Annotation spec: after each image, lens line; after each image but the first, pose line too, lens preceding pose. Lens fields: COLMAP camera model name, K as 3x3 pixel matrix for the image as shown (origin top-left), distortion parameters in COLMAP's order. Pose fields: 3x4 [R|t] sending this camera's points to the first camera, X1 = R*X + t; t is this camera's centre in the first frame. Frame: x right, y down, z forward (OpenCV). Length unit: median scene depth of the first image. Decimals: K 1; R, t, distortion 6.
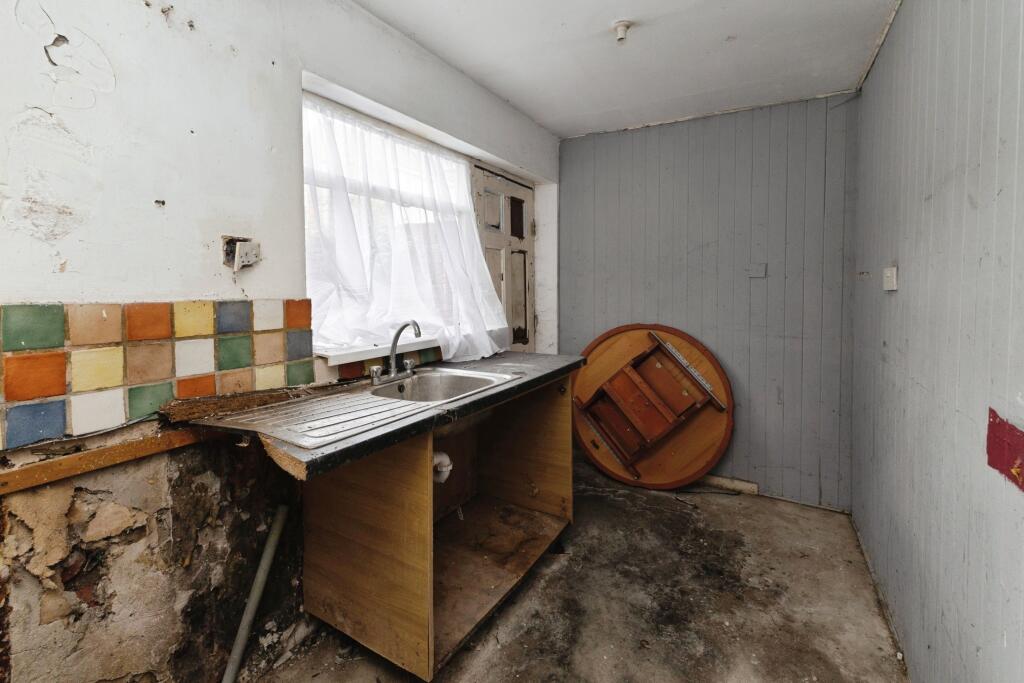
lens RADIAL K [[446.5, 0, 509.3], [0, 446.5, 320.6], [0, 0, 1]] dist [0.009330, -0.001326]
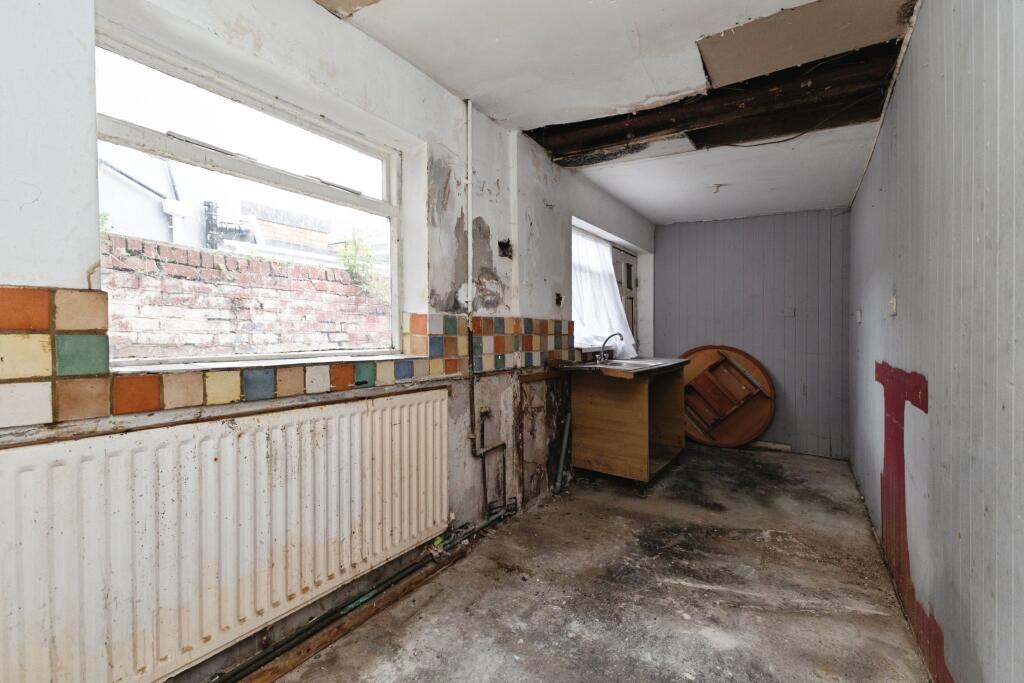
lens RADIAL K [[446.5, 0, 510.5], [0, 446.5, 336.8], [0, 0, 1]] dist [0.009330, -0.001326]
pose [[0.998570, 0.019510, -0.049774, -0.400811], [-0.022161, 0.998333, -0.053294, 0.092078], [0.048652, 0.054321, 0.997338, -0.714813]]
